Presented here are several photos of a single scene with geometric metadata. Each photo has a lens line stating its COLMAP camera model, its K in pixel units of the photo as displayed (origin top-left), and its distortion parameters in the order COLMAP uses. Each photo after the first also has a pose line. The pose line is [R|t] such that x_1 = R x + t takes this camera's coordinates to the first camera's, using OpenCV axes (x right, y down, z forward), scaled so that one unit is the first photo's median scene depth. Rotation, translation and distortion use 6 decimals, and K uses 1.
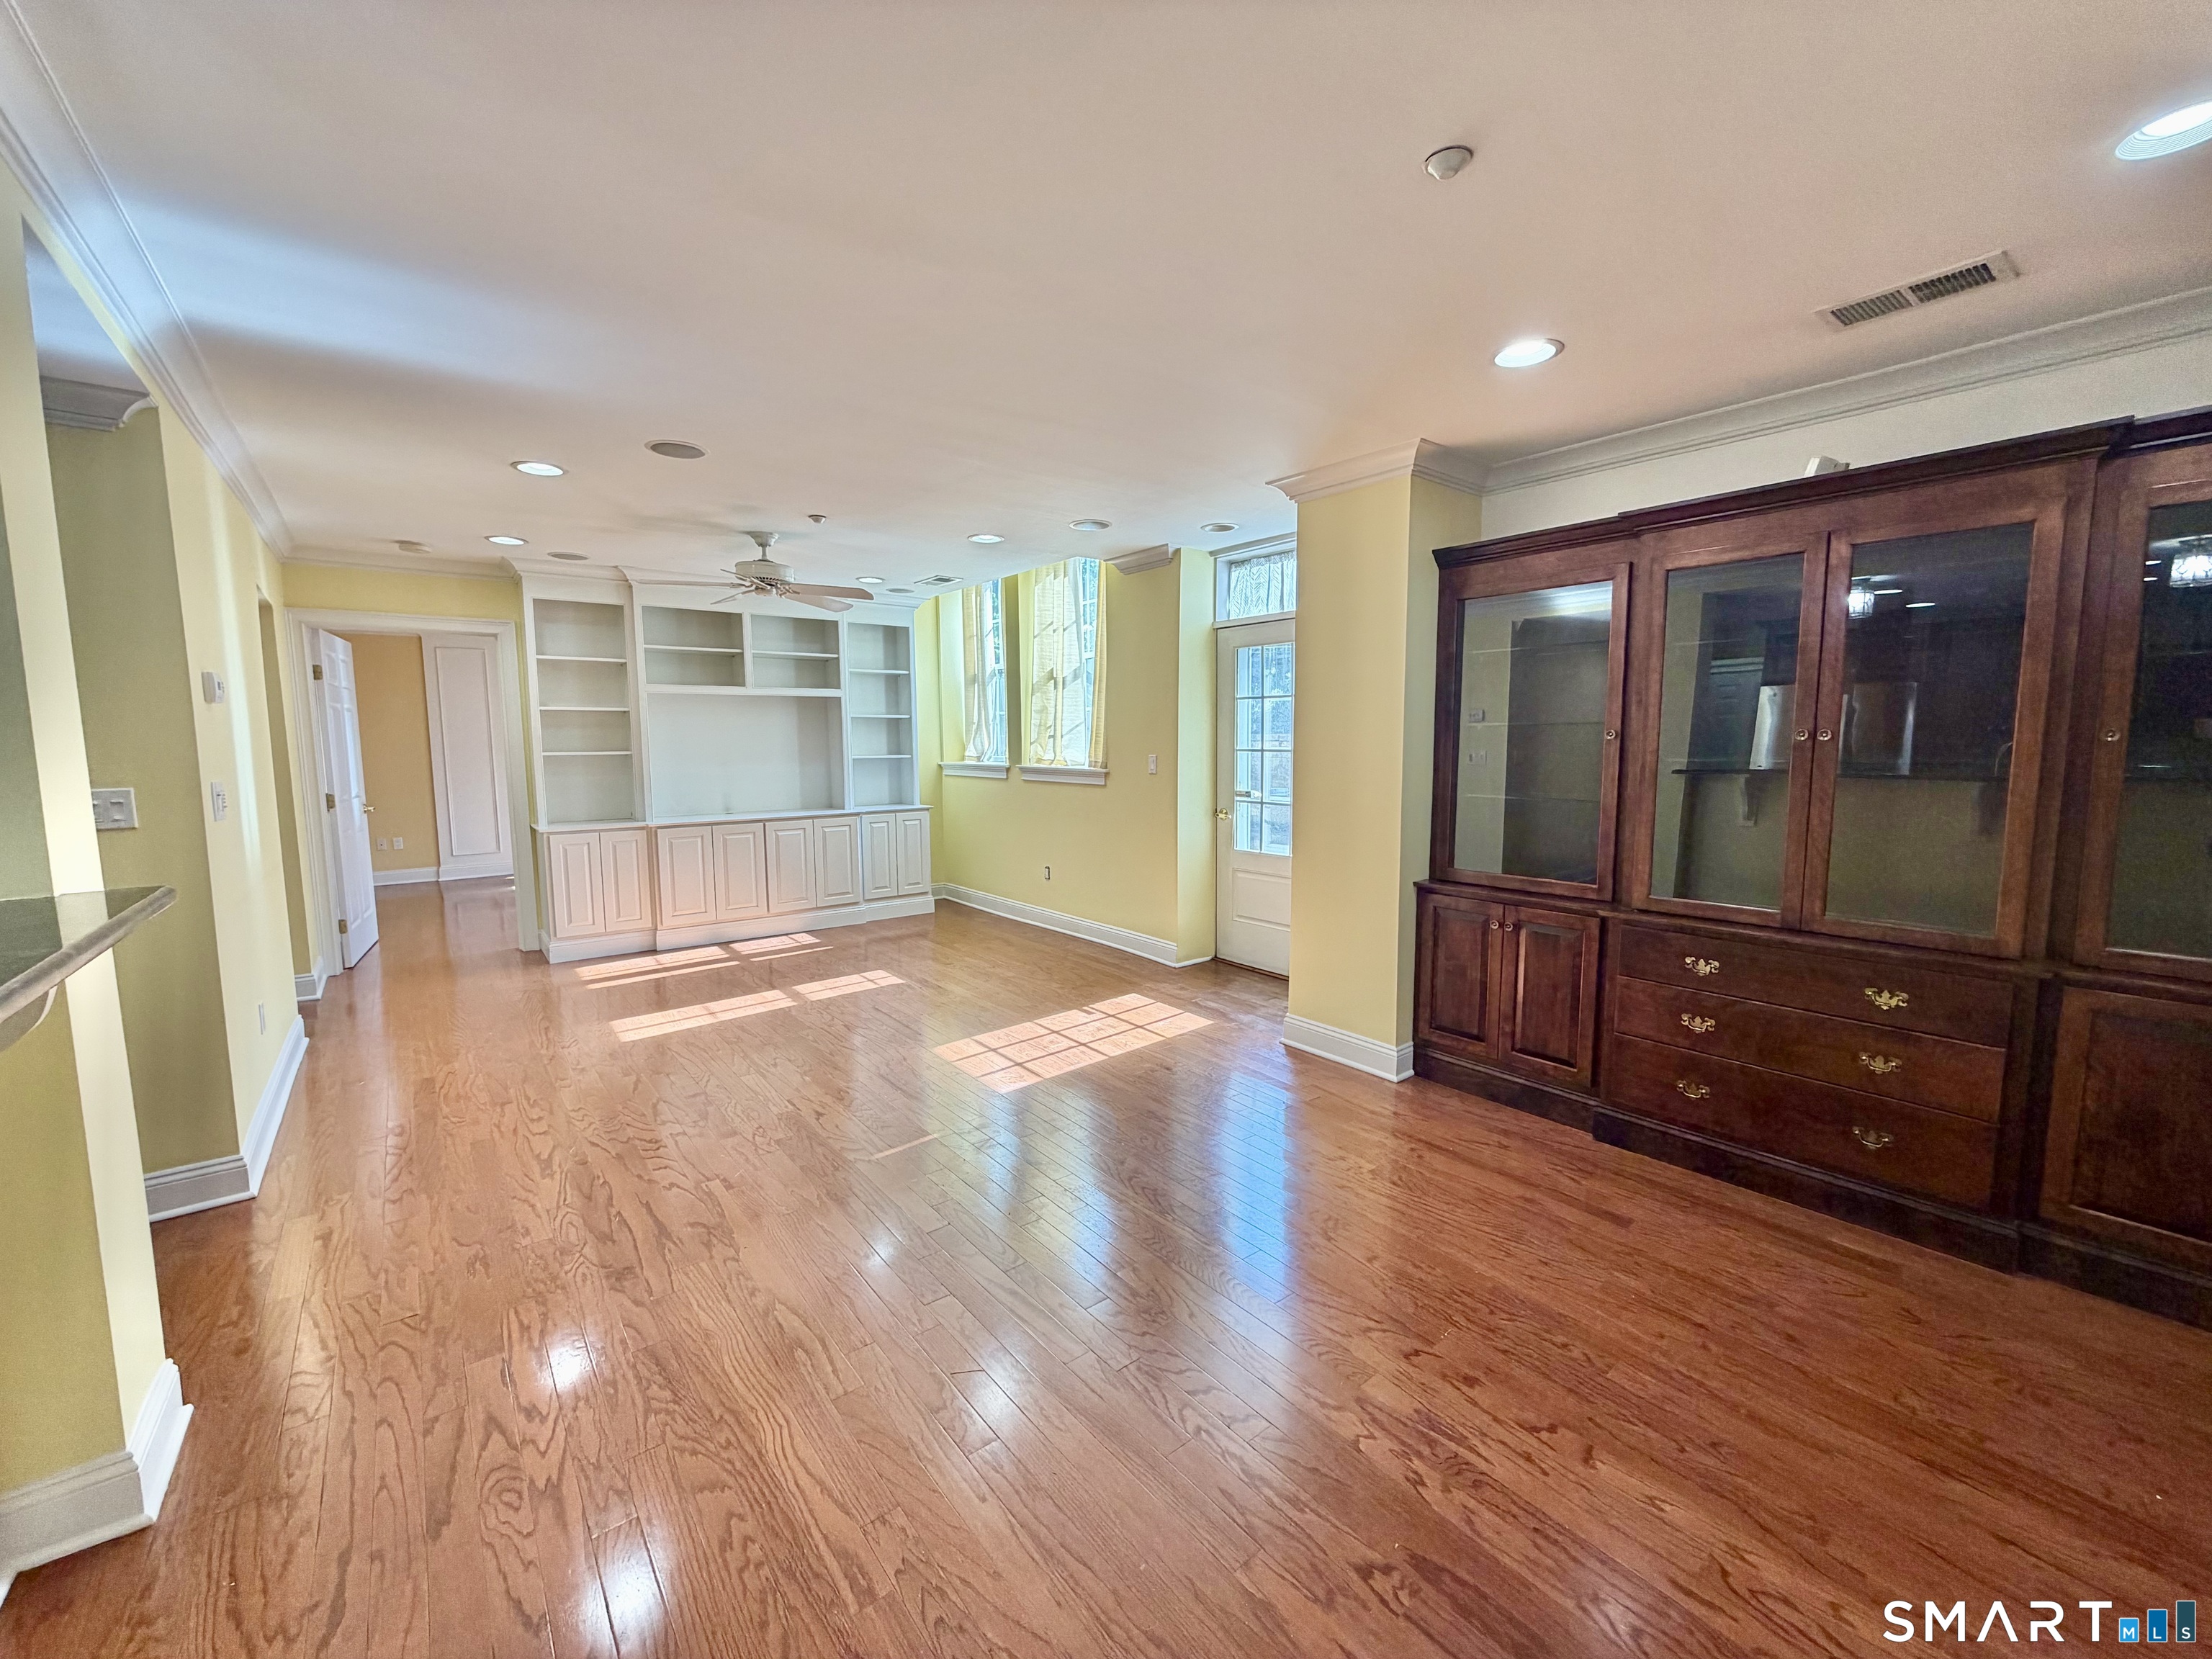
lens RADIAL K [[883.3, 0, 1097.0], [0, 883.3, 827.0], [0, 0, 1]] dist [-0.000891, 0.000817]
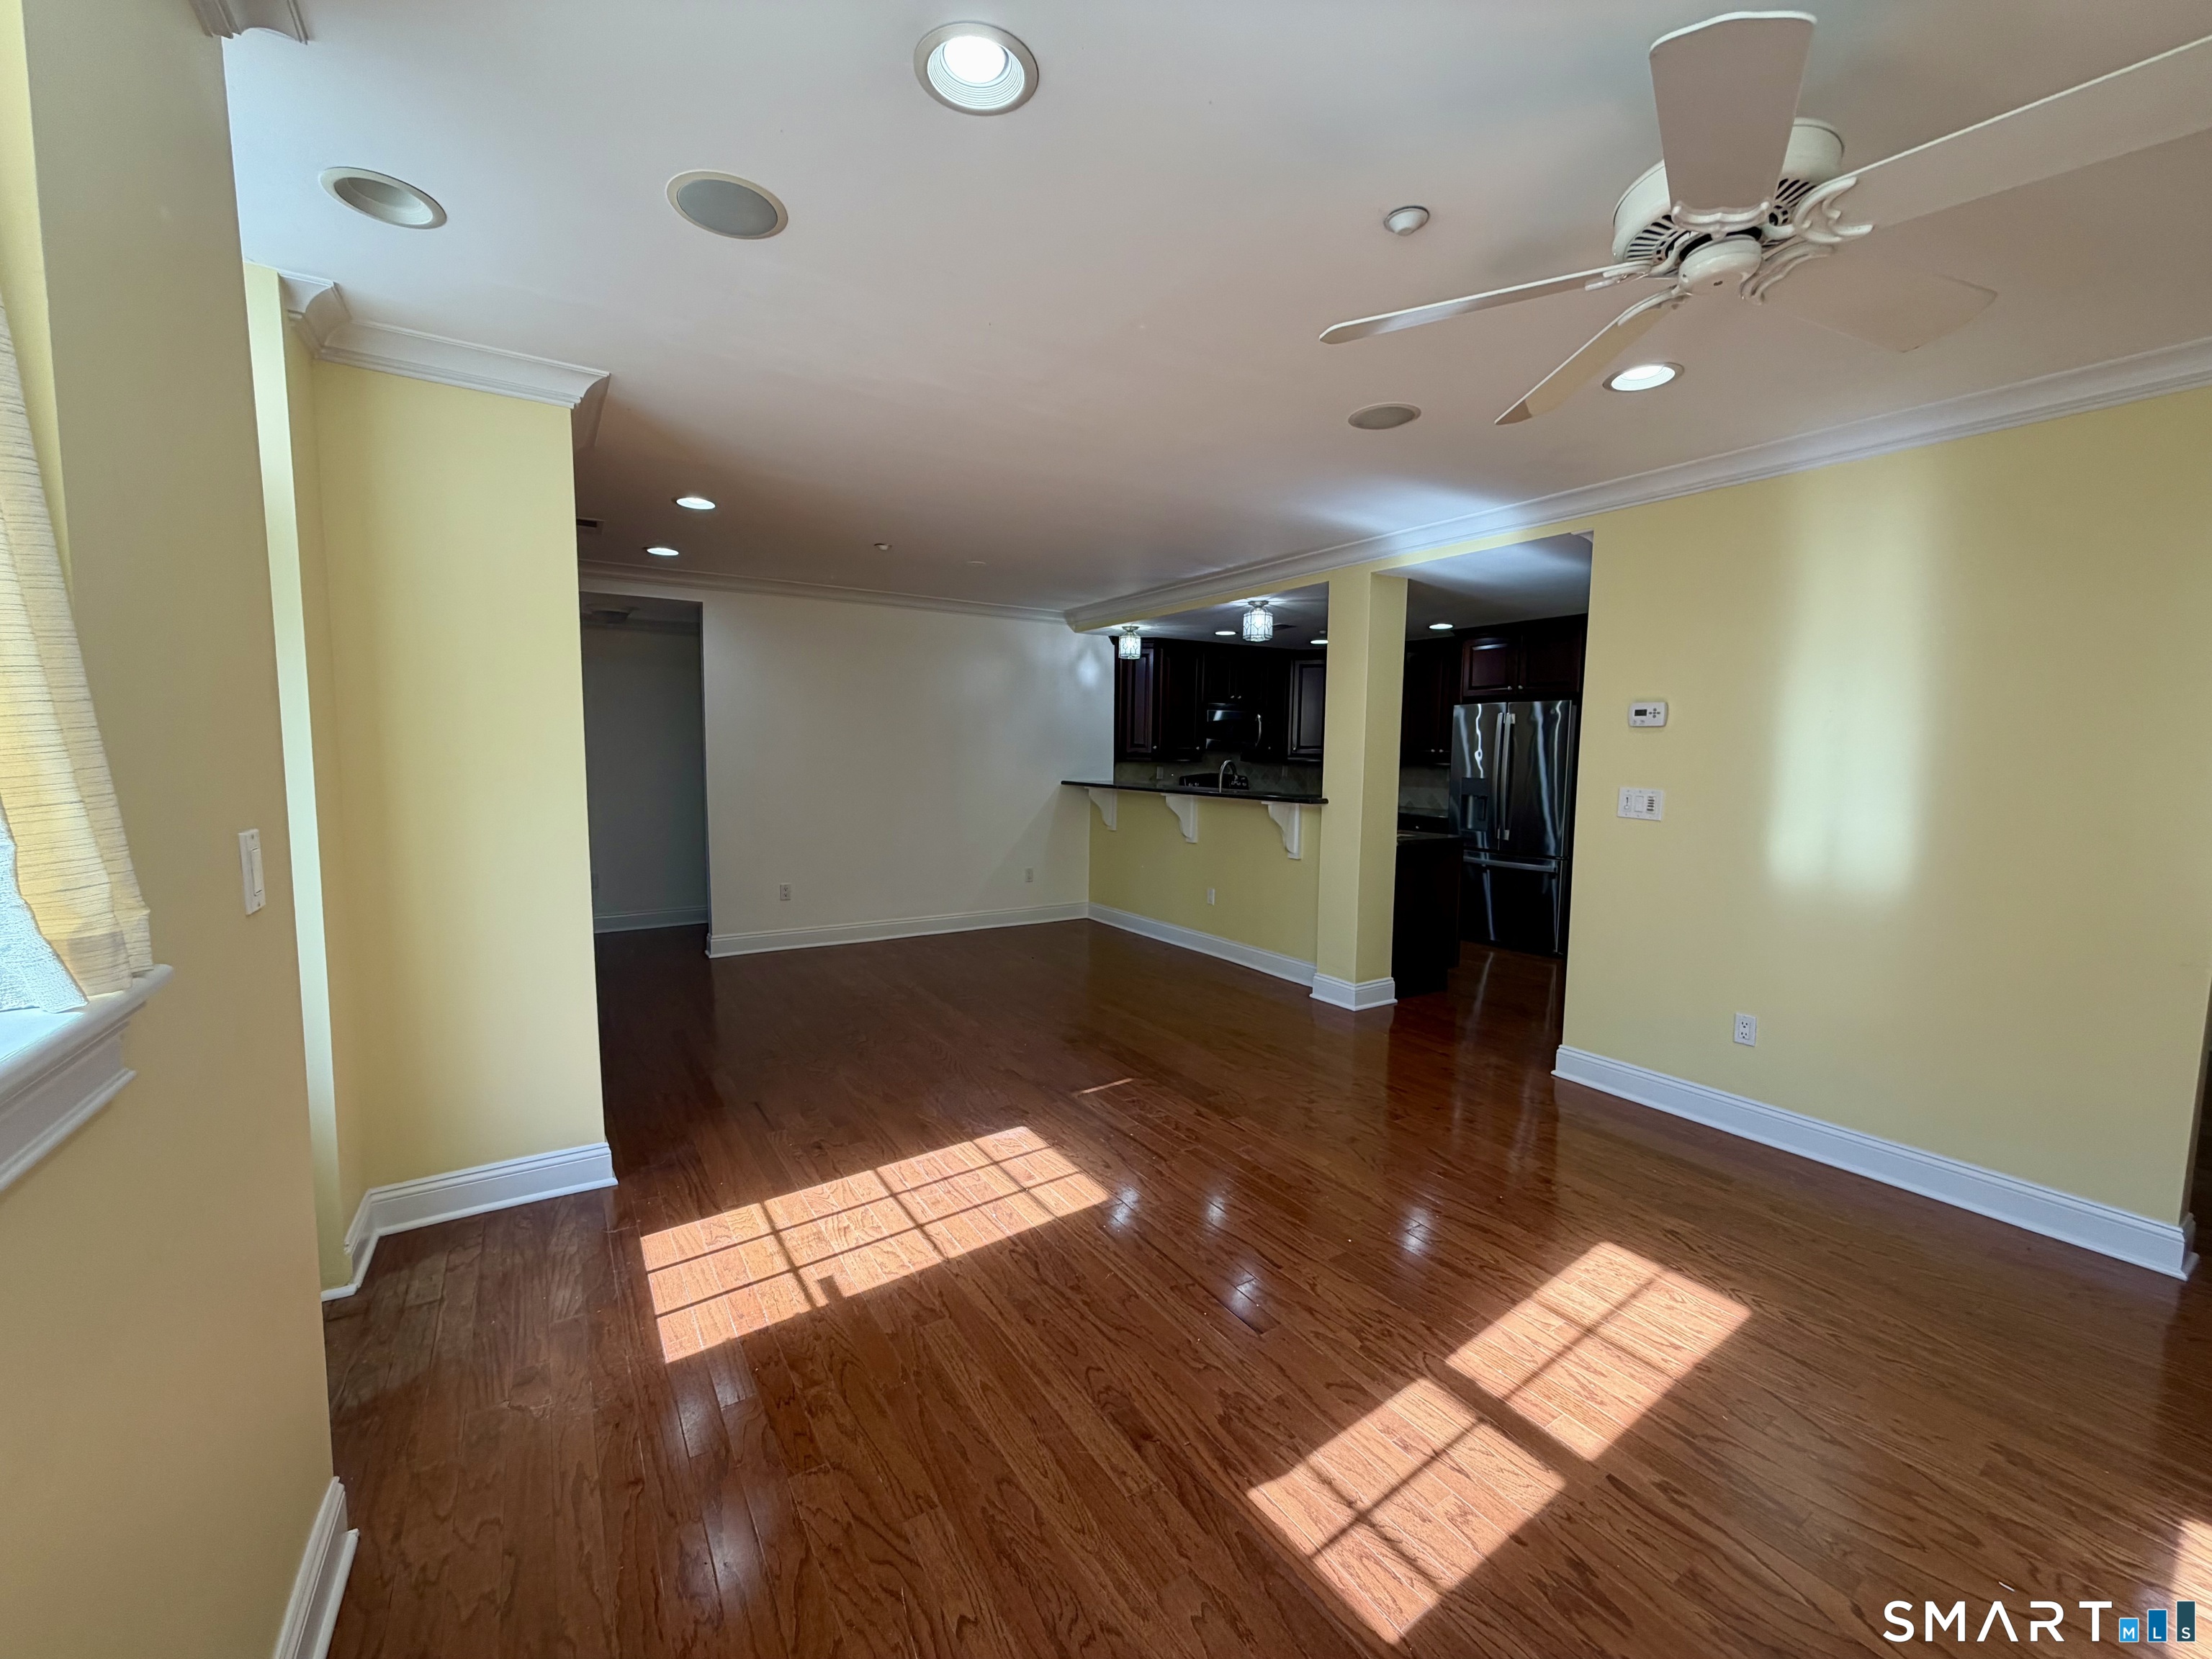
lens RADIAL K [[883.3, 0, 1099.7], [0, 883.3, 830.1], [0, 0, 1]] dist [-0.000891, 0.000817]
pose [[-0.995374, -0.014959, 0.094907, -0.288049], [0.003896, 0.980708, 0.195439, -0.203820], [-0.096000, 0.194905, -0.976113, 1.941455]]
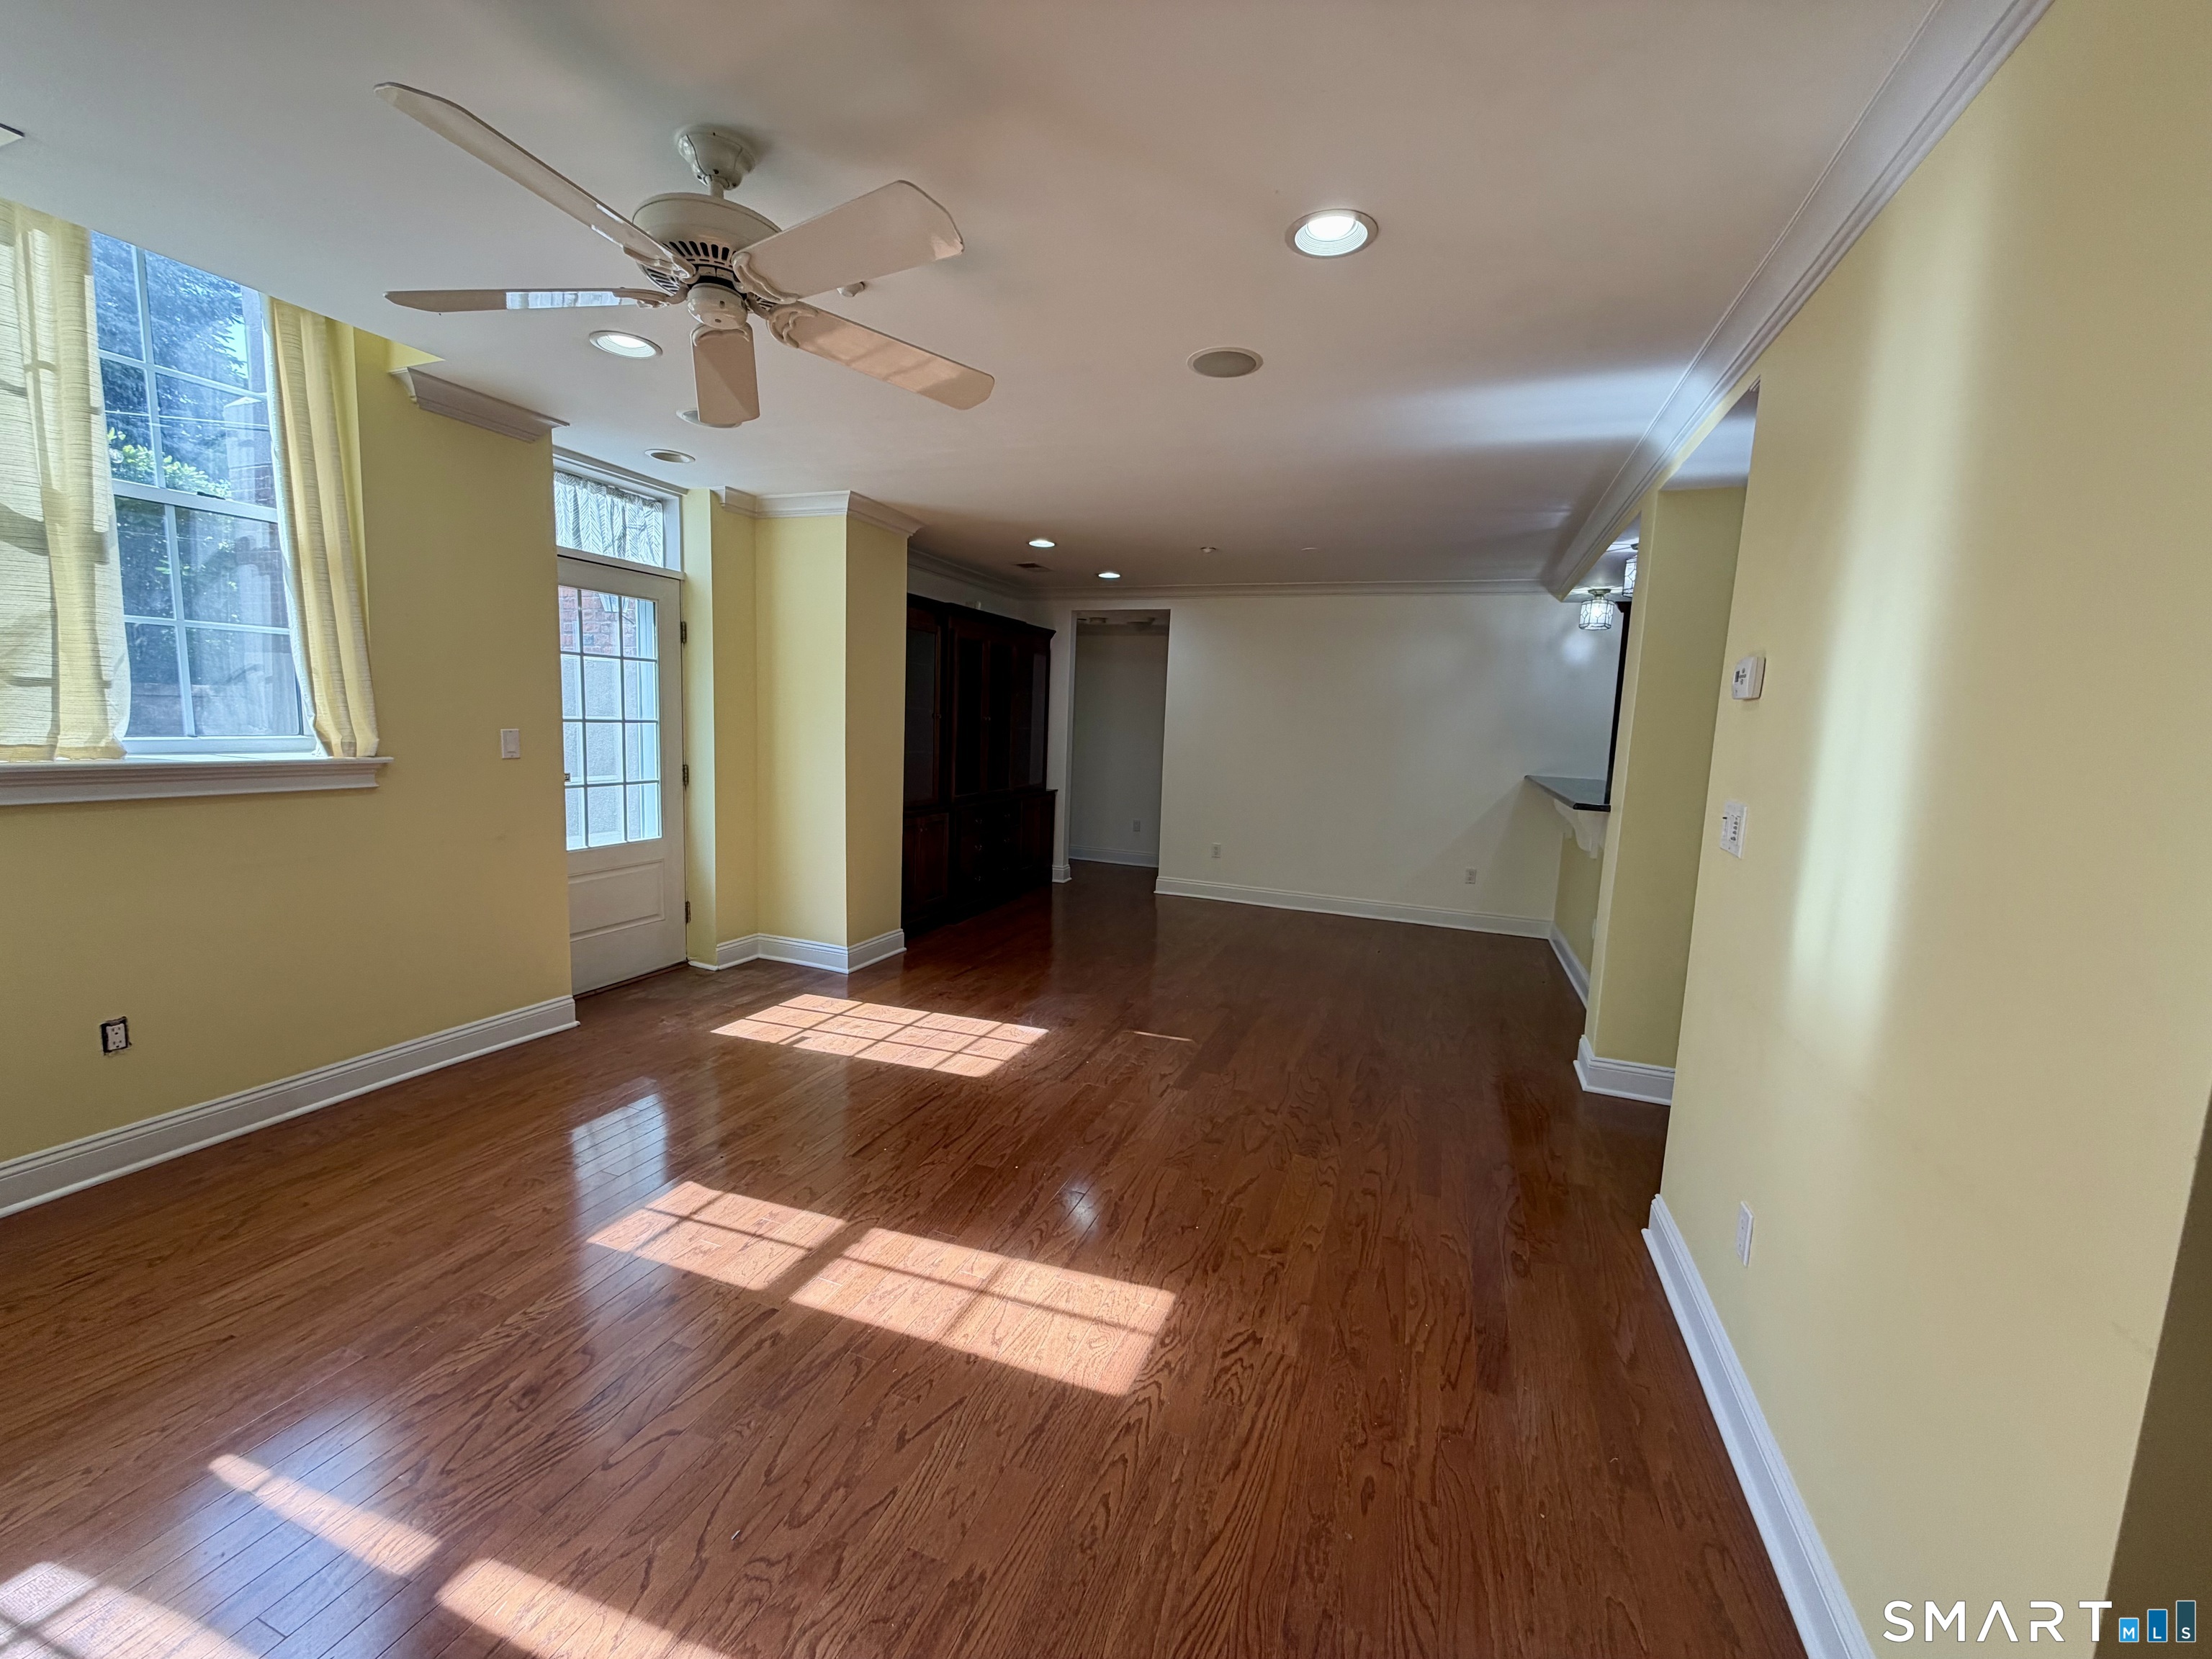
lens RADIAL K [[883.3, 0, 1091.7], [0, 883.3, 829.7], [0, 0, 1]] dist [-0.000891, 0.000817]
pose [[-0.503820, -0.122146, 0.855129, -1.144341], [0.053301, 0.983669, 0.171911, -0.158298], [-0.862163, 0.132191, -0.489082, 1.549631]]
